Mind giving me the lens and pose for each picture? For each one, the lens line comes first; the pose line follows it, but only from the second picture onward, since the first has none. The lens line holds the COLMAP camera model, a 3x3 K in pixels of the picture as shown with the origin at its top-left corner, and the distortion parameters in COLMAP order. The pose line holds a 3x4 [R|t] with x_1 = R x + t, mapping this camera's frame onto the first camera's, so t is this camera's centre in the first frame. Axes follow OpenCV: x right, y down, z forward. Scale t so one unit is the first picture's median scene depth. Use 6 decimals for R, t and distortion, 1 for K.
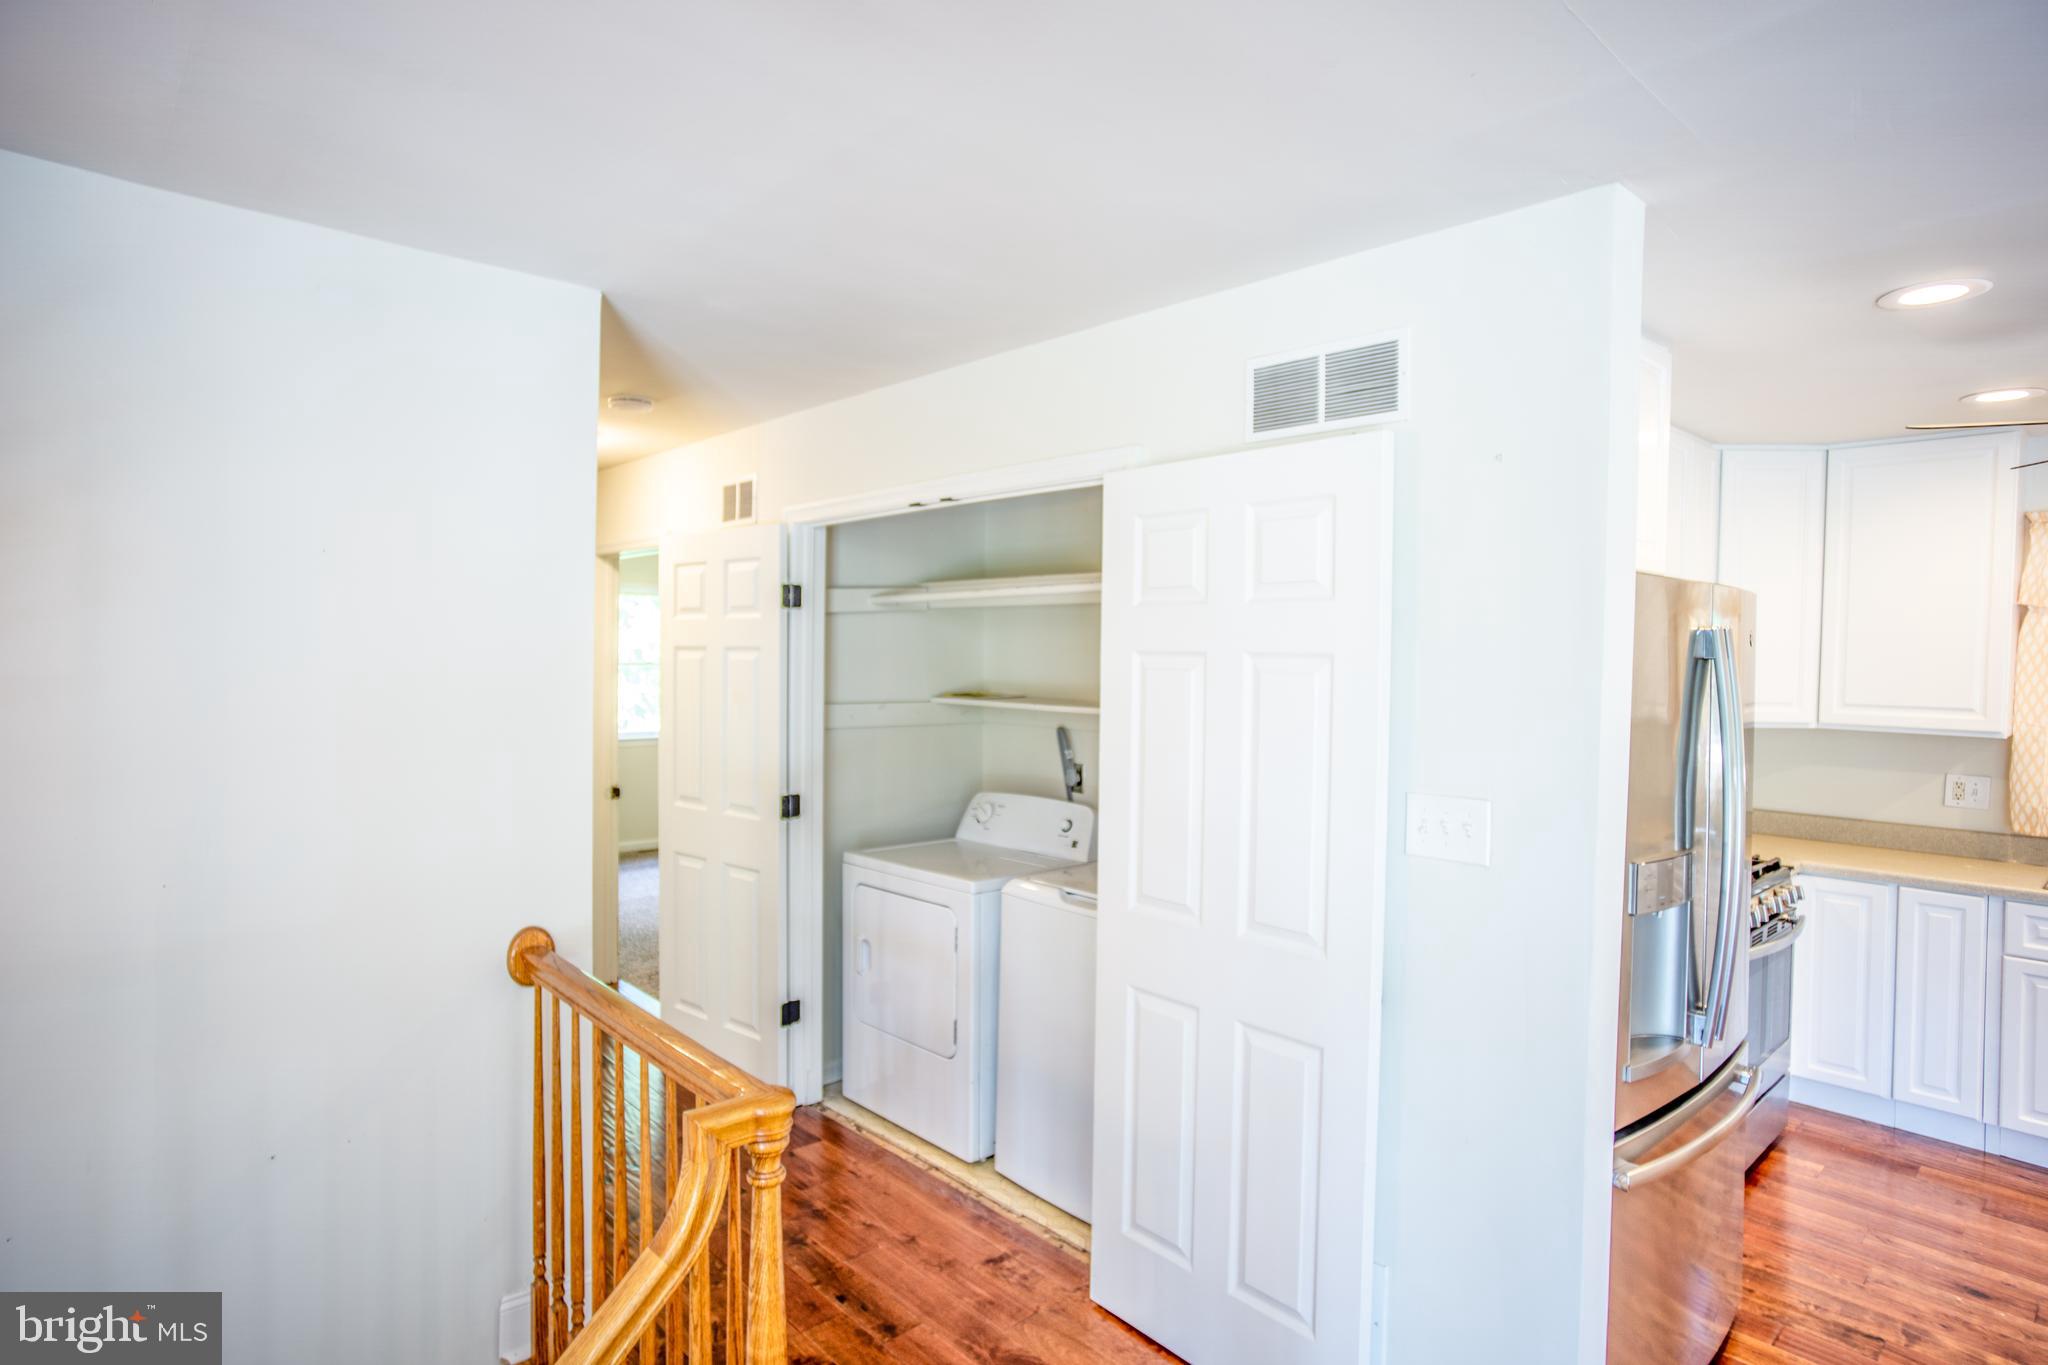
lens RADIAL K [[1093.8, 0, 1011.1], [0, 1093.8, 685.0], [0, 0, 1]] dist [-0.055590, 0.032546]
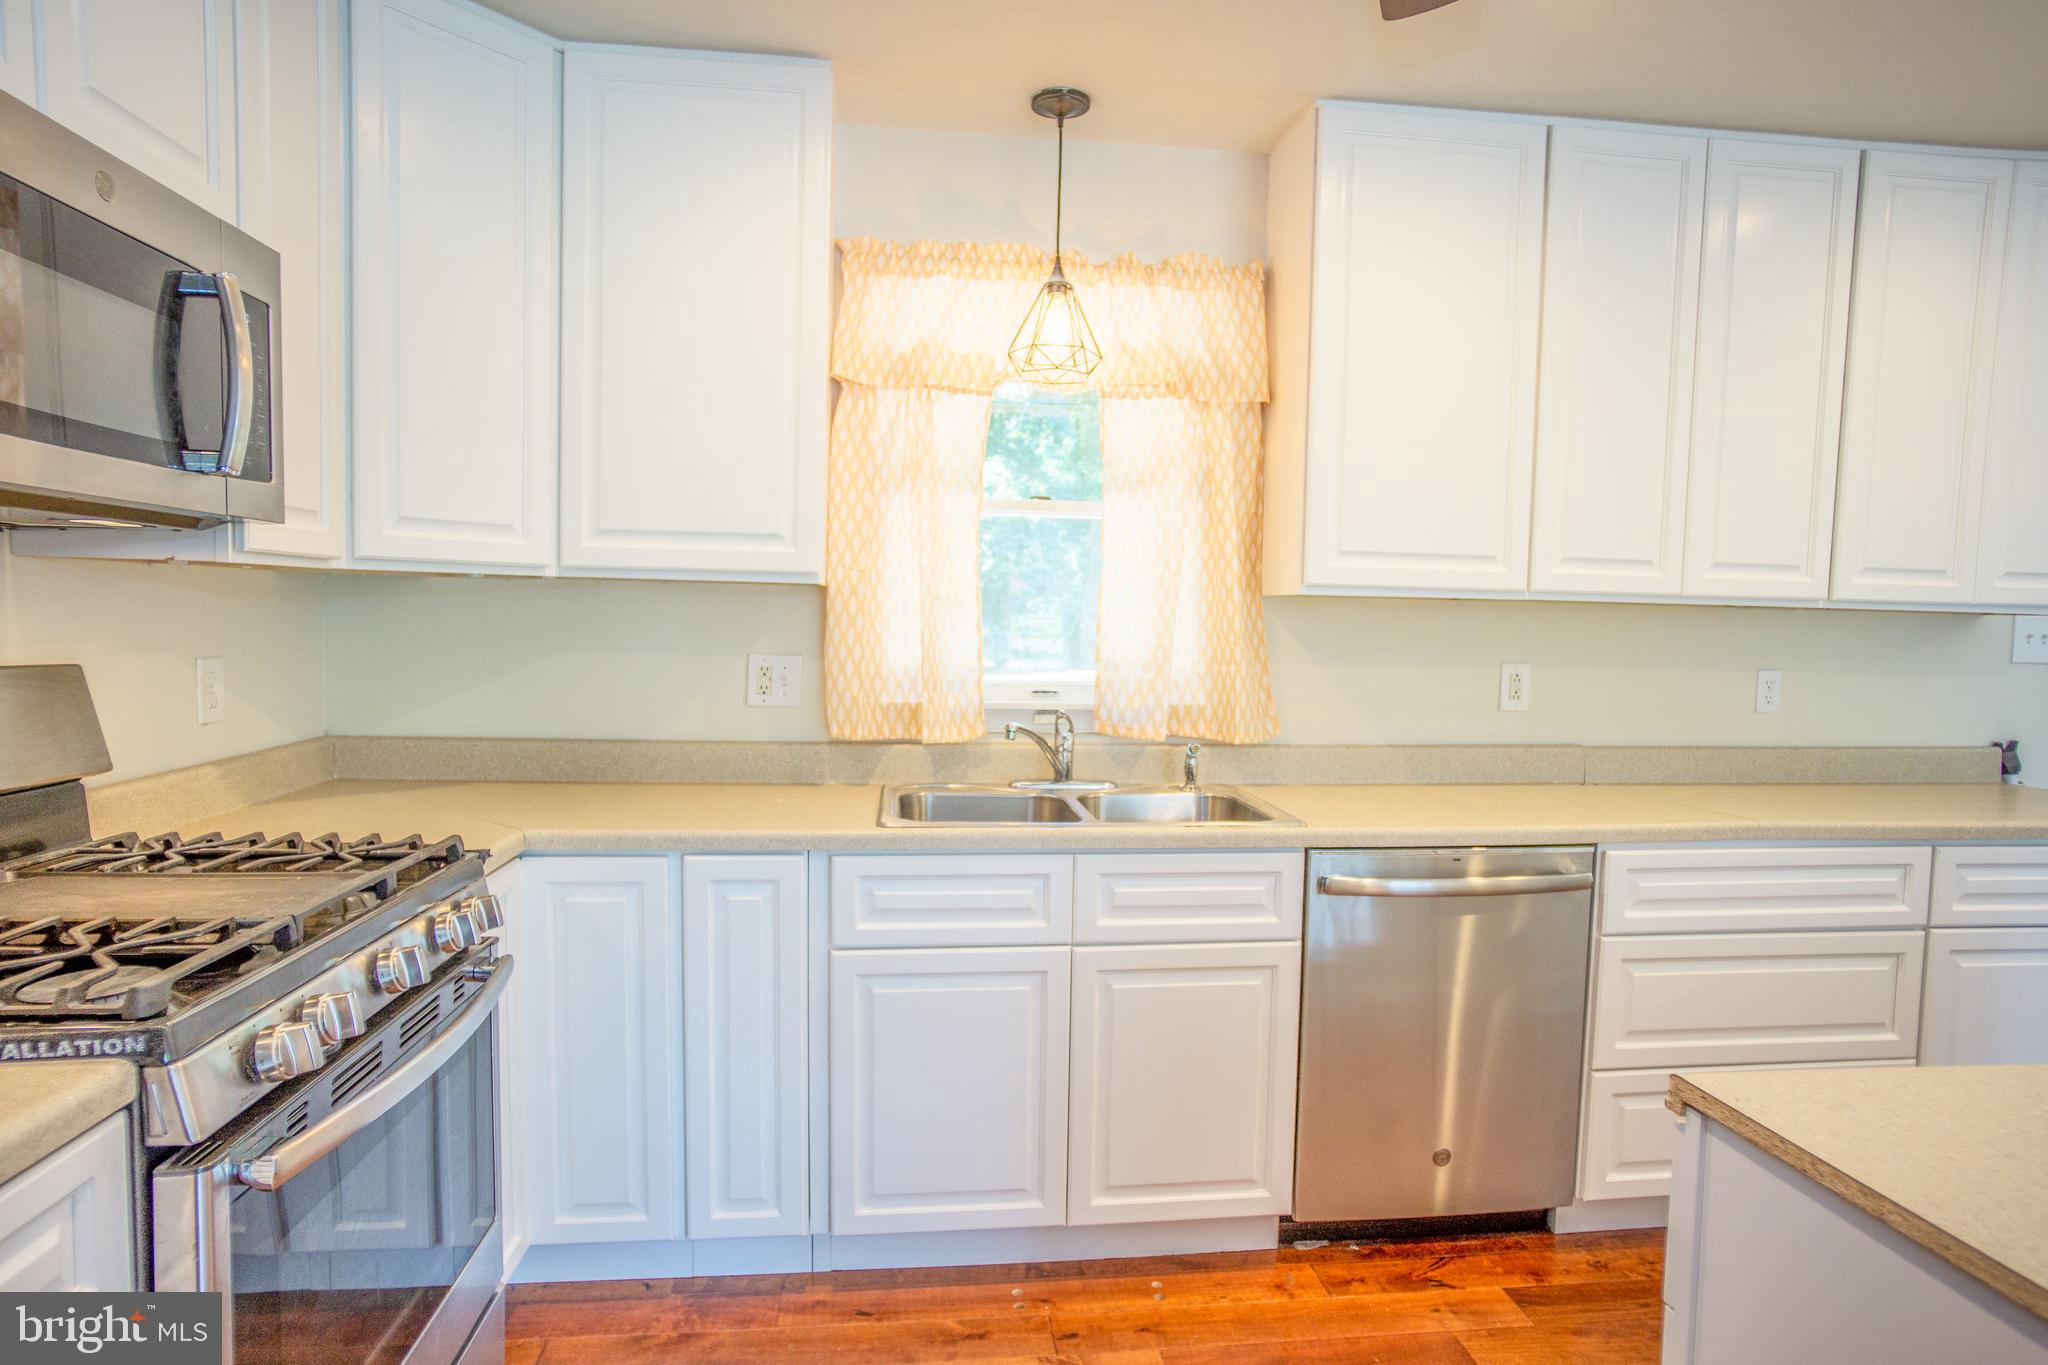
lens RADIAL K [[1093.8, 0, 1011.1], [0, 1093.8, 685.0], [0, 0, 1]] dist [-0.055590, 0.032546]
pose [[0.582576, -0.042452, 0.811667, 0.479494], [0.011877, 0.998973, 0.043725, 0.080219], [-0.812690, -0.015833, 0.582482, 0.540664]]
